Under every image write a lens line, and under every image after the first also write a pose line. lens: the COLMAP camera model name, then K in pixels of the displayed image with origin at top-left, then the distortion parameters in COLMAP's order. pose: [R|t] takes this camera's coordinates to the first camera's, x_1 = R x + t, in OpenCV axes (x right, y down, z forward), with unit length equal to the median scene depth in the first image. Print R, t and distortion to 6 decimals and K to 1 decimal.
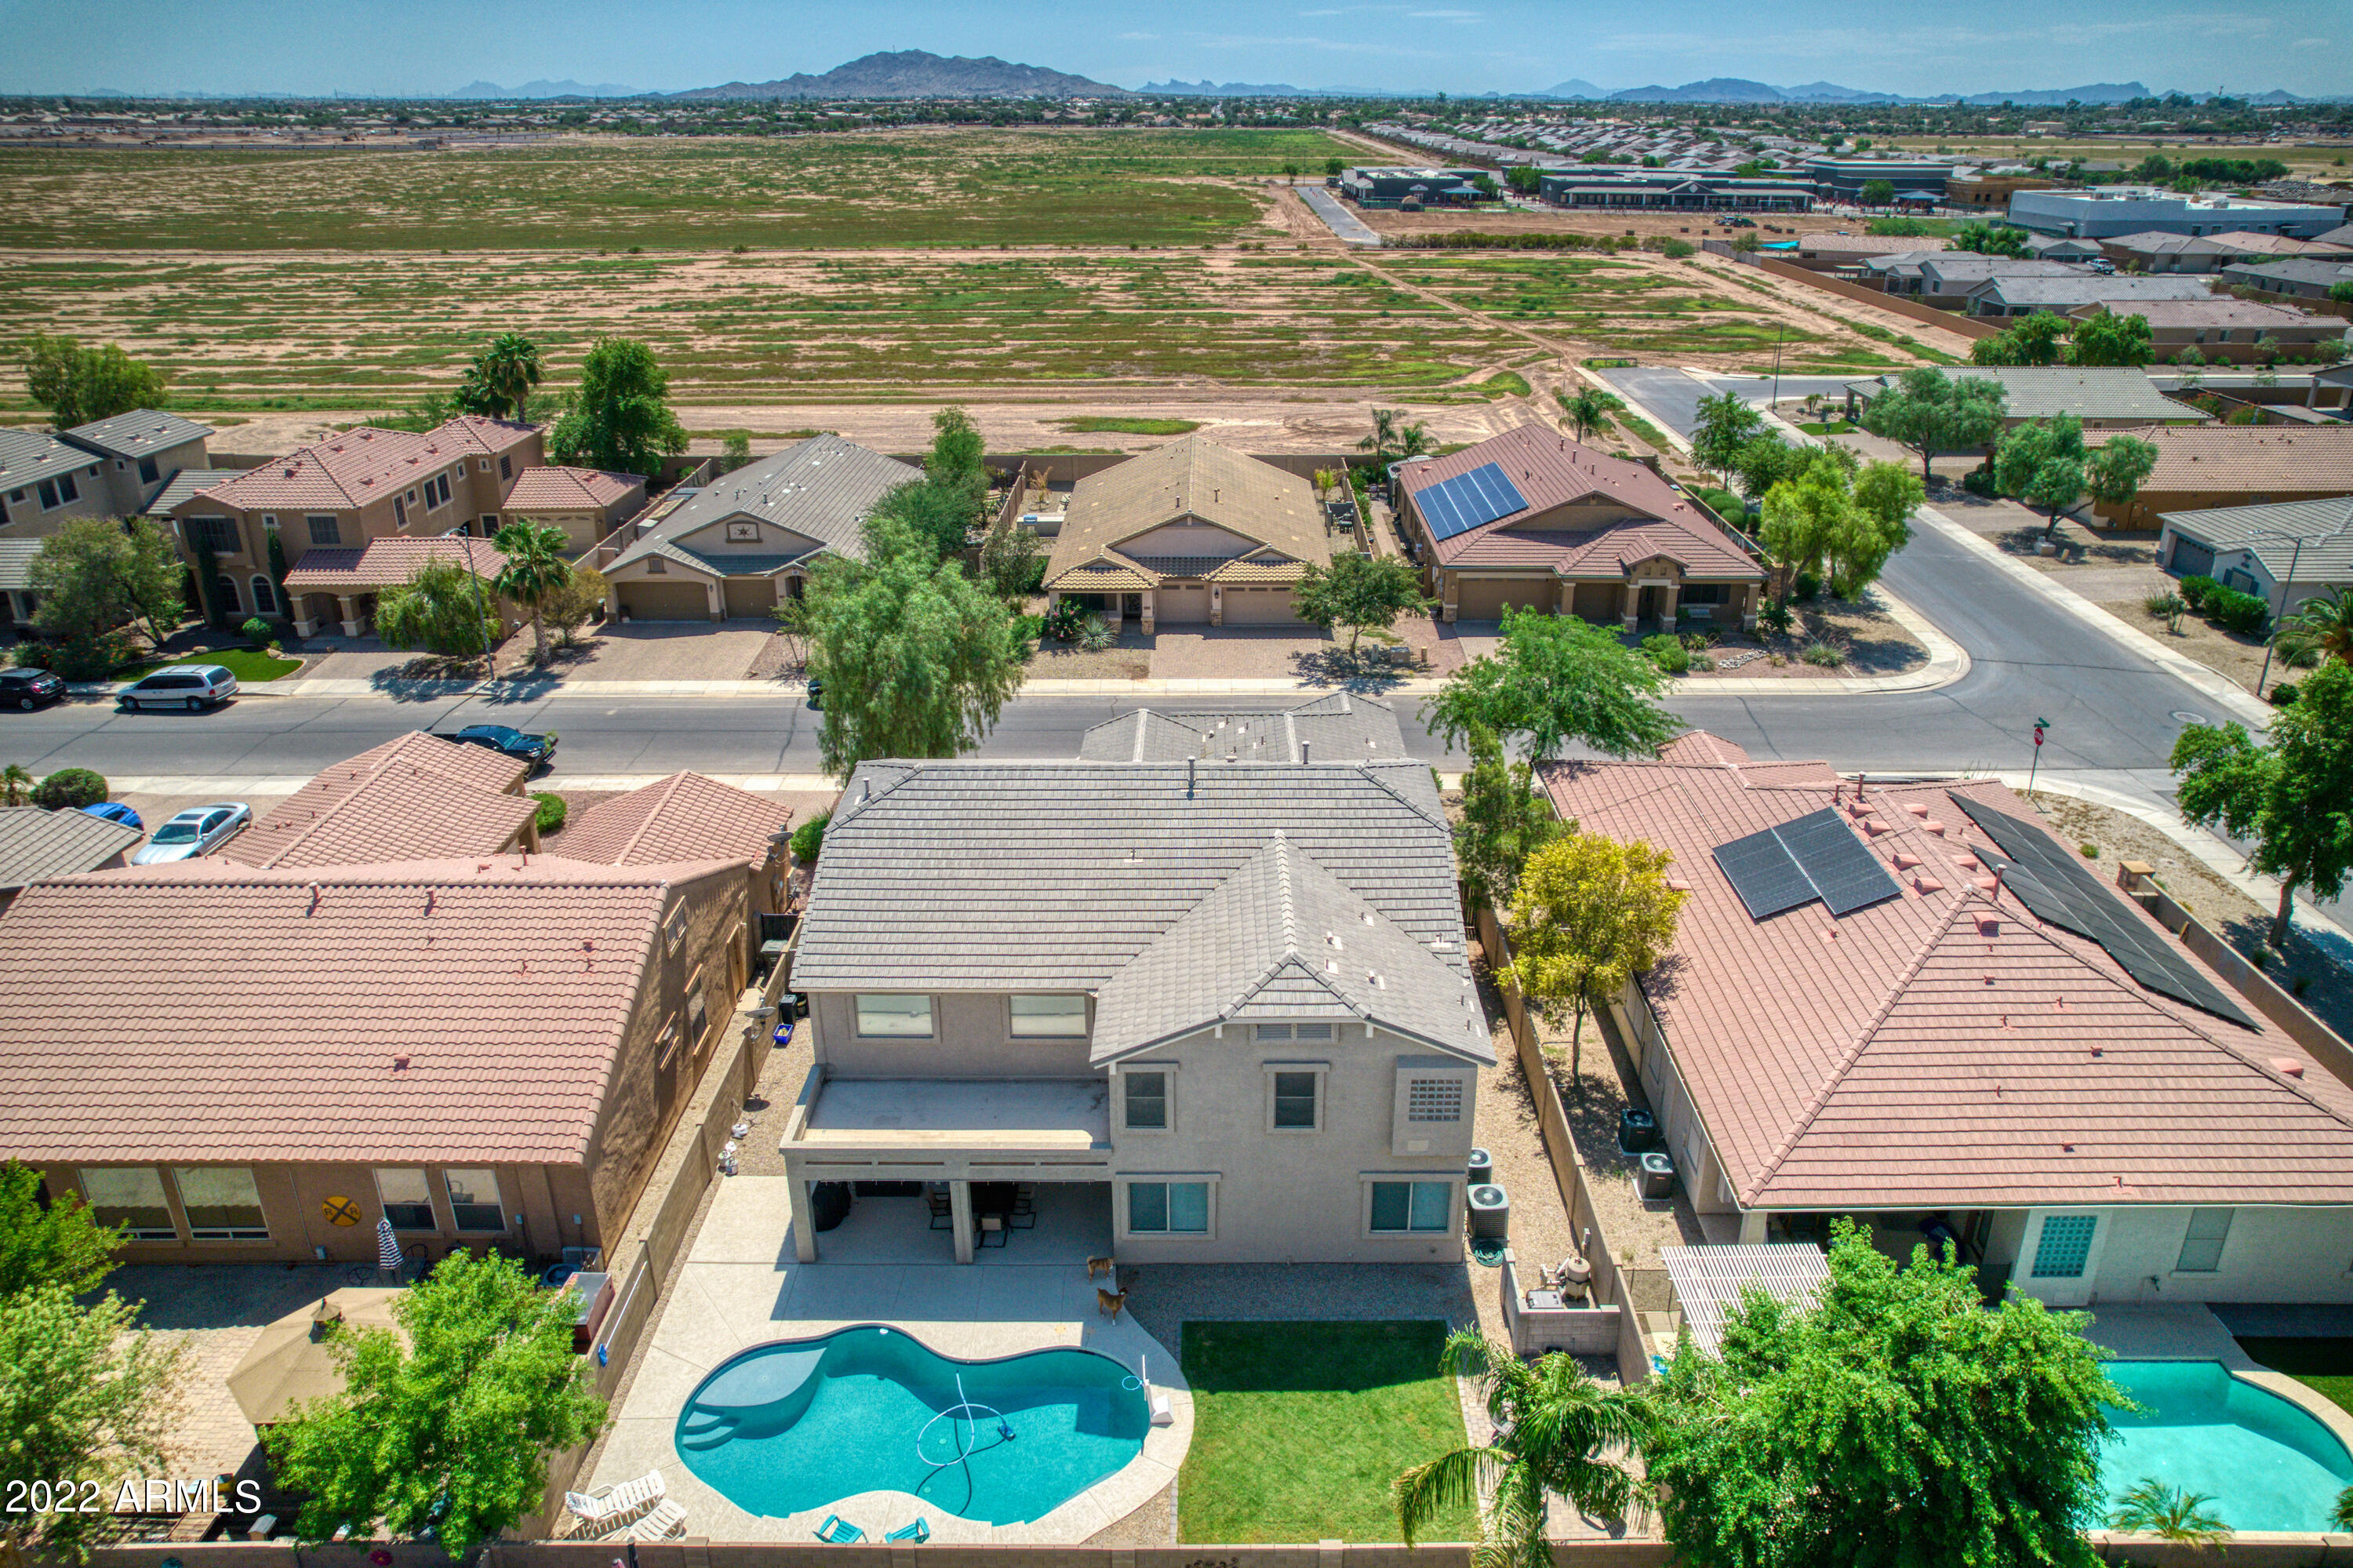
lens RADIAL K [[1643.0, 0, 1218.1], [0, 1643.0, 687.3], [0, 0, 1]] dist [-0.041755, -0.004579]
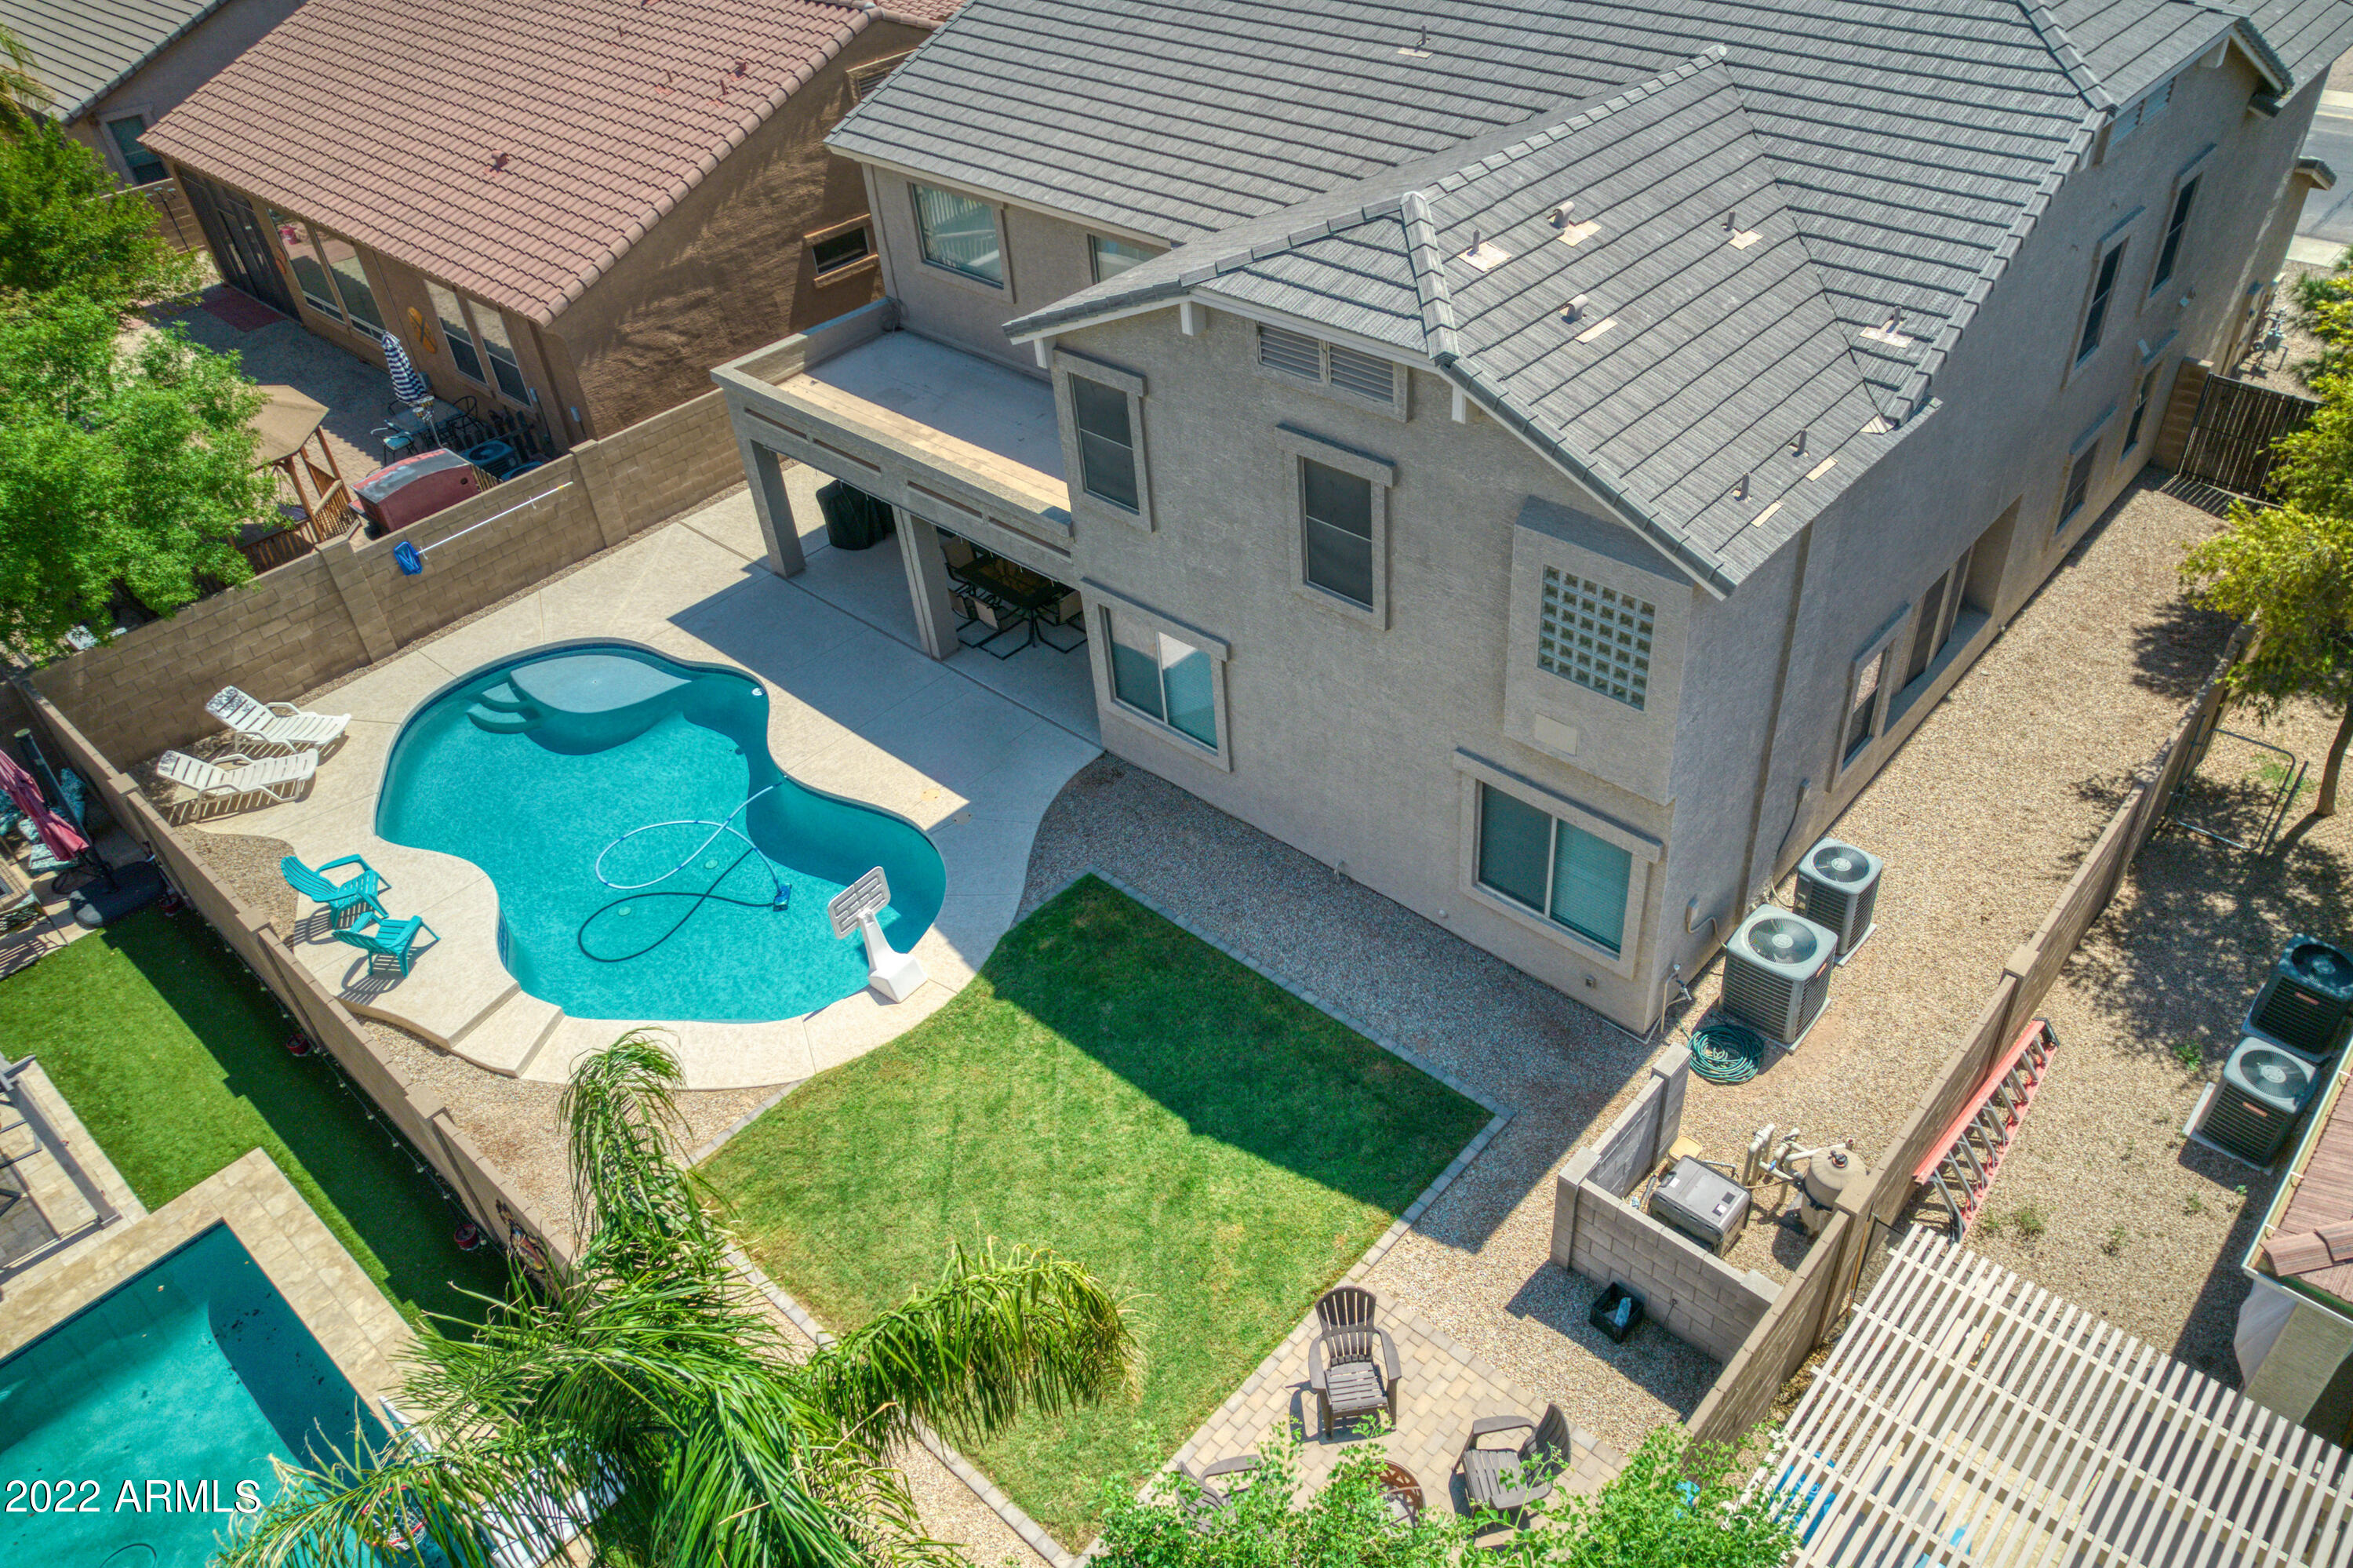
lens RADIAL K [[1643.0, 0, 1266.5], [0, 1643.0, 791.1], [0, 0, 1]] dist [-0.041755, -0.004579]
pose [[0.738471, 0.386525, -0.552503, 0.294345], [-0.199184, 0.907872, 0.368909, 0.145489], [0.644195, -0.162379, 0.747426, 0.606089]]
